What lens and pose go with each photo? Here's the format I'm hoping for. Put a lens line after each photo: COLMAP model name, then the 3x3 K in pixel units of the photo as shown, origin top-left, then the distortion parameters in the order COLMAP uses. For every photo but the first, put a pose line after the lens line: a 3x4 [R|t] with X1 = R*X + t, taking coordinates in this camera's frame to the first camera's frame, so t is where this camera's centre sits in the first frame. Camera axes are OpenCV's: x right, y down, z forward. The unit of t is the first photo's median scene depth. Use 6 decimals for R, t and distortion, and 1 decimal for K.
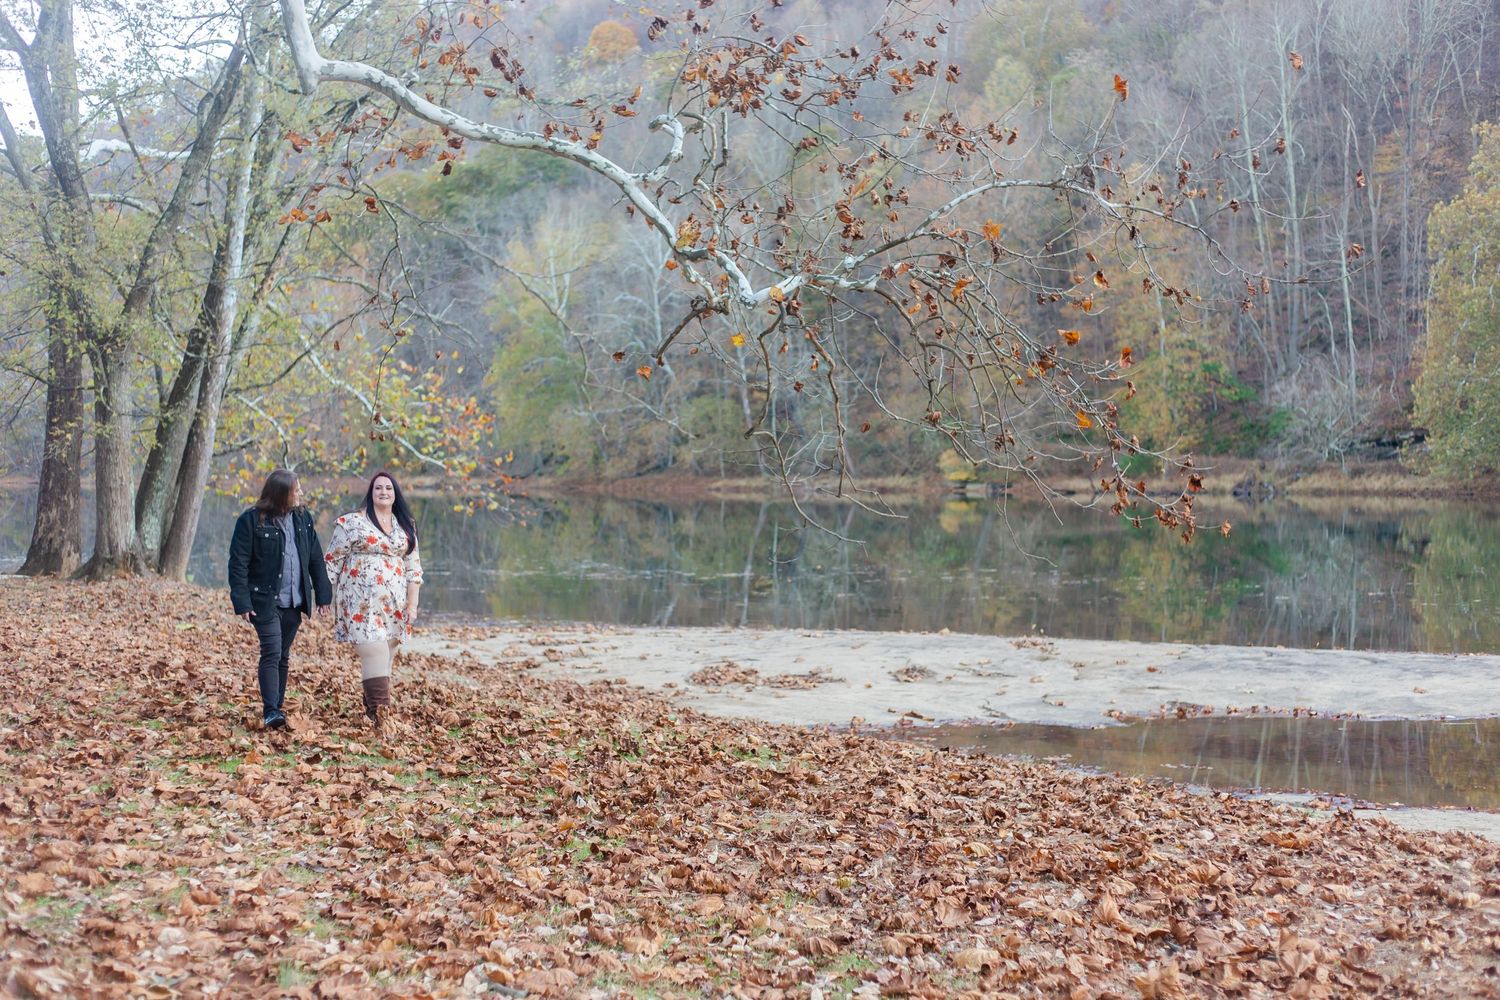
lens RADIAL K [[2120.6, 0, 750.0], [0, 2120.6, 500.0], [0, 0, 1]] dist [0.108099, 0.160406]
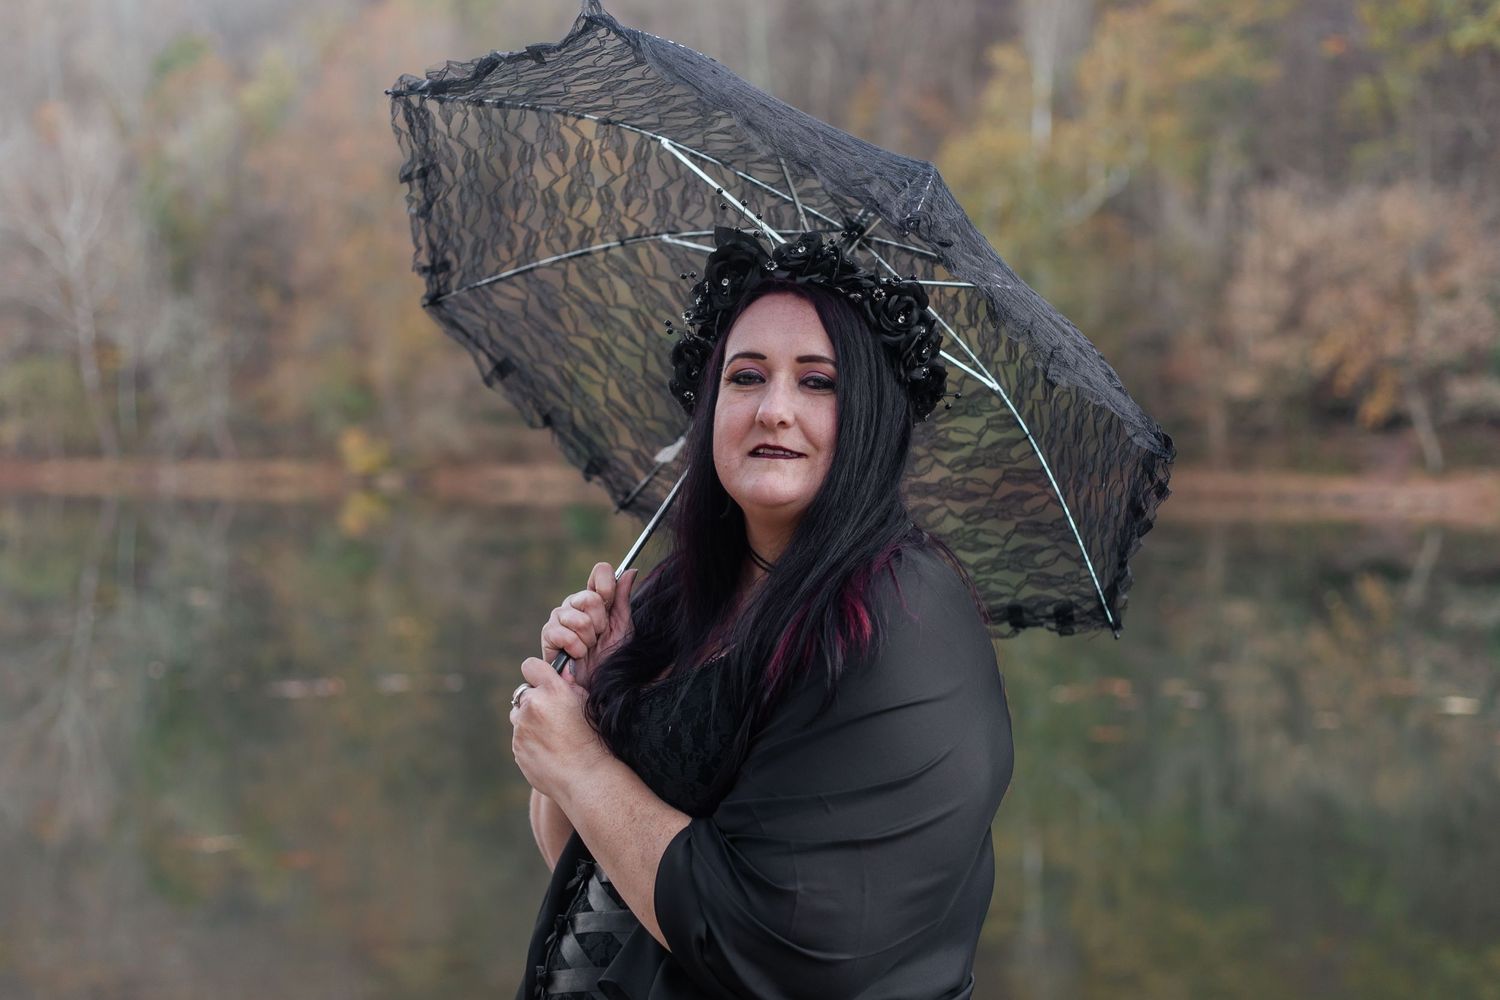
lens RADIAL K [[2261.3, 0, 750.0], [0, 2261.3, 500.0], [0, 0, 1]] dist [0.100401, 0.010863]
pose [[0.962950, 0.013348, 0.269351, 0.007928], [-0.013138, 0.999910, -0.002582, 0.002742], [-0.269361, -0.001053, 0.963039, 0.139196]]
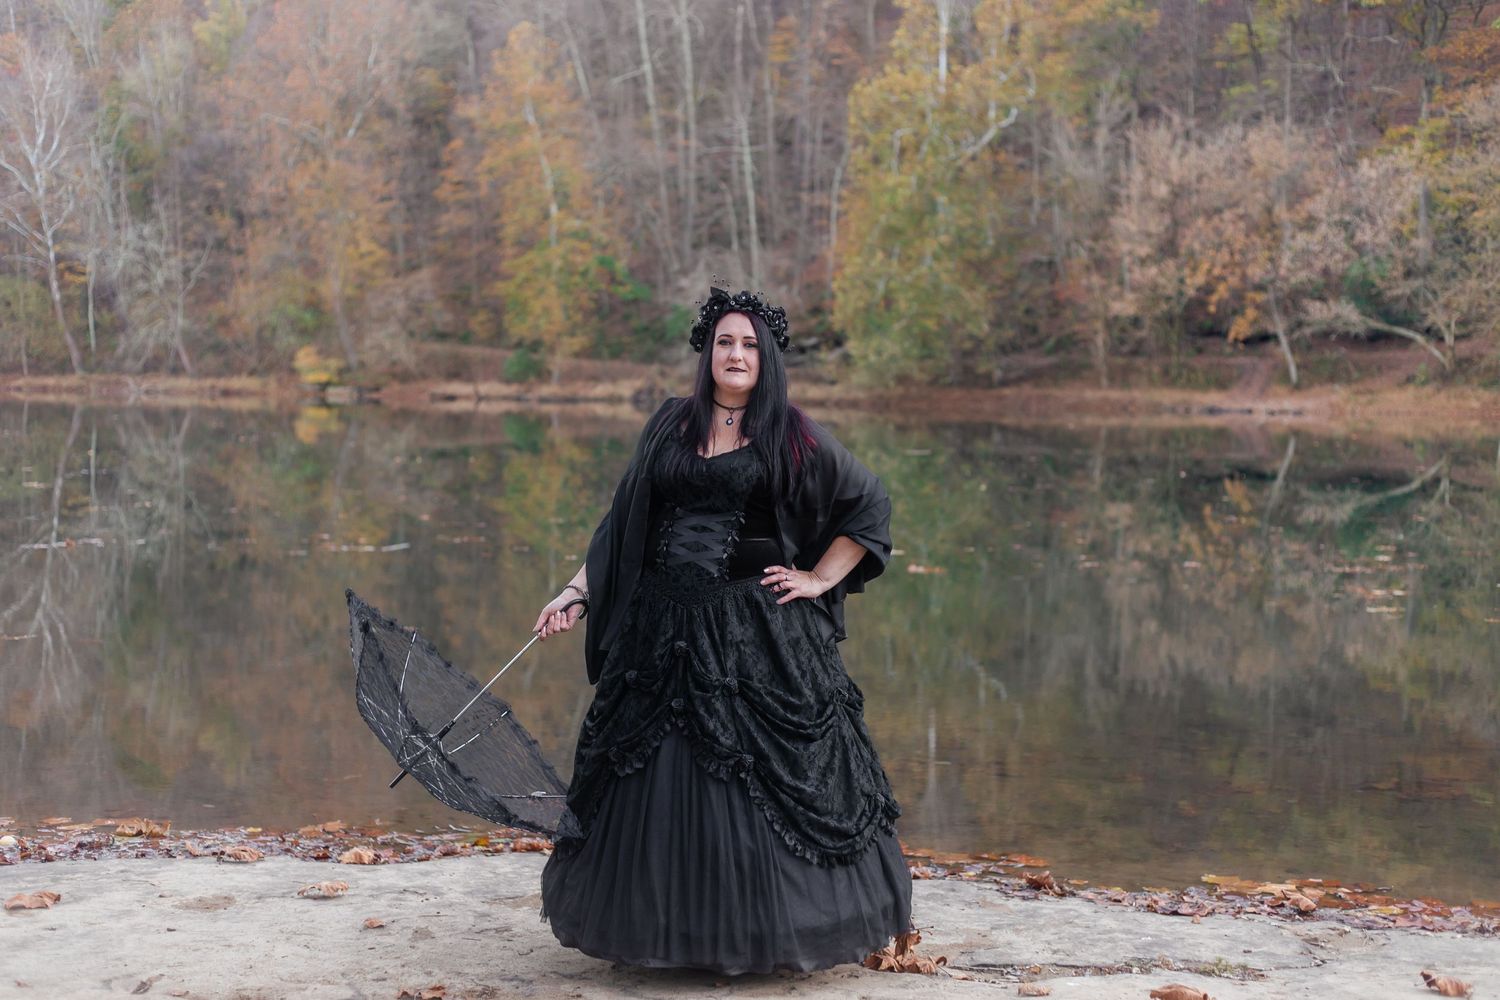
lens RADIAL K [[2120.6, 0, 750.0], [0, 2120.6, 500.0], [0, 0, 1]] dist [0.108099, 0.160406]
pose [[0.952645, -0.000194, 0.304084, 0.001646], [-0.012163, 0.999175, 0.038745, 0.002848], [-0.303841, -0.040609, 0.951857, 0.120067]]
